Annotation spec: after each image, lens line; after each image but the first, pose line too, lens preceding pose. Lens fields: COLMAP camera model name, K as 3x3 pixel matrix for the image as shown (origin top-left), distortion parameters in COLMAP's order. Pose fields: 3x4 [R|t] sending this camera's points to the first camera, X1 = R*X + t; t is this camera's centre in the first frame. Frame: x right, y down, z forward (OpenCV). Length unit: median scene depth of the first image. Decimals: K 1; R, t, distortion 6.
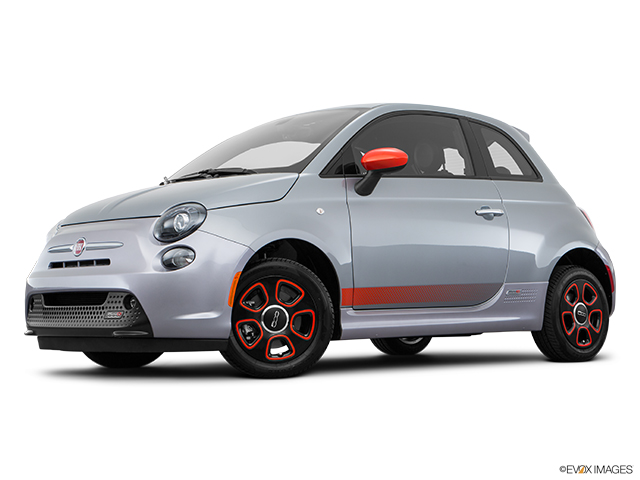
lens RADIAL K [[1050.7, 0, 320.0], [0, 1050.7, 240.0], [0, 0, 1]] dist [0.250144, 0.011921]
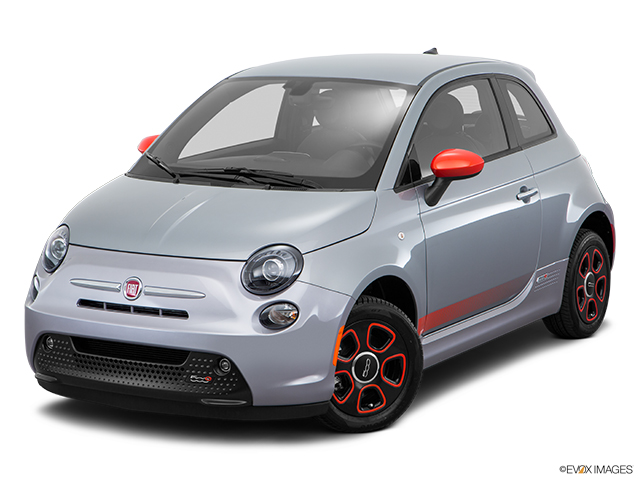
lens RADIAL K [[1501.8, 0, 320.0], [0, 1501.8, 240.0], [0, 0, 1]] dist [0.239133, 0.206485]
pose [[0.957970, -0.034777, 0.284752, -0.433638], [-0.022791, 0.980260, 0.196393, -0.275996], [-0.285961, -0.194628, 0.938268, -0.154997]]
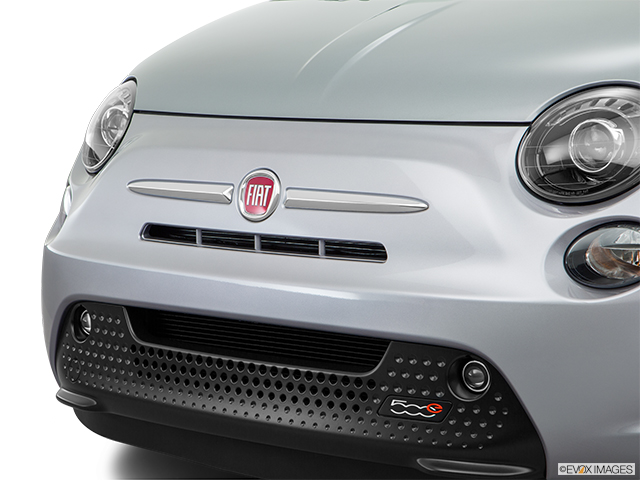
lens RADIAL K [[1573.8, 0, 320.0], [0, 1573.8, 240.0], [0, 0, 1]] dist [0.208936, 0.254256]
pose [[0.986192, -0.016067, 0.164824, -0.302218], [-0.012950, 0.984753, 0.173474, -0.073738], [-0.165098, -0.173213, 0.970948, 0.487988]]
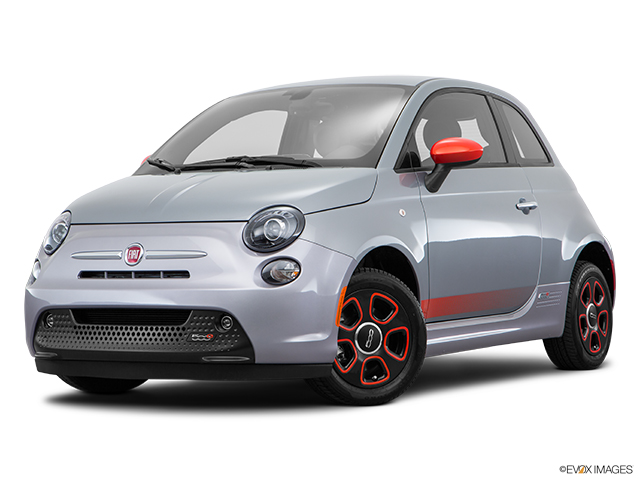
lens RADIAL K [[1501.8, 0, 320.0], [0, 1501.8, 240.0], [0, 0, 1]] dist [0.239133, 0.206485]
pose [[0.957037, 0.000390, 0.289965, -0.441884], [-0.013765, 0.998933, 0.044091, -0.060893], [-0.289639, -0.046188, 0.956021, -0.180470]]
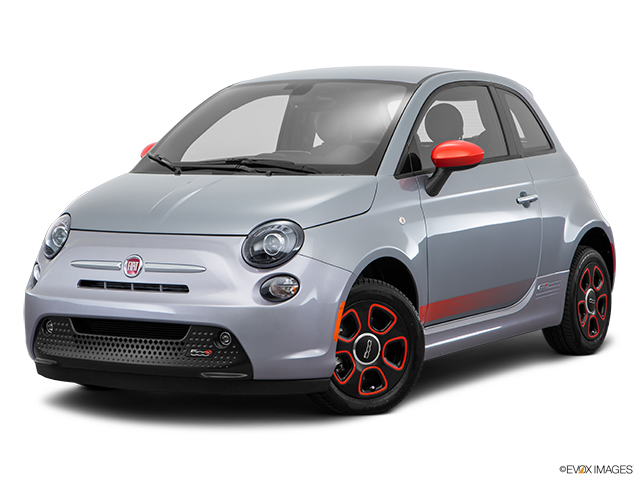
lens RADIAL K [[1501.8, 0, 320.0], [0, 1501.8, 240.0], [0, 0, 1]] dist [0.239133, 0.206485]
pose [[0.957797, -0.011533, 0.287214, -0.437962], [-0.021562, 0.993497, 0.111798, -0.154336], [-0.286636, -0.113273, 0.951320, -0.174511]]
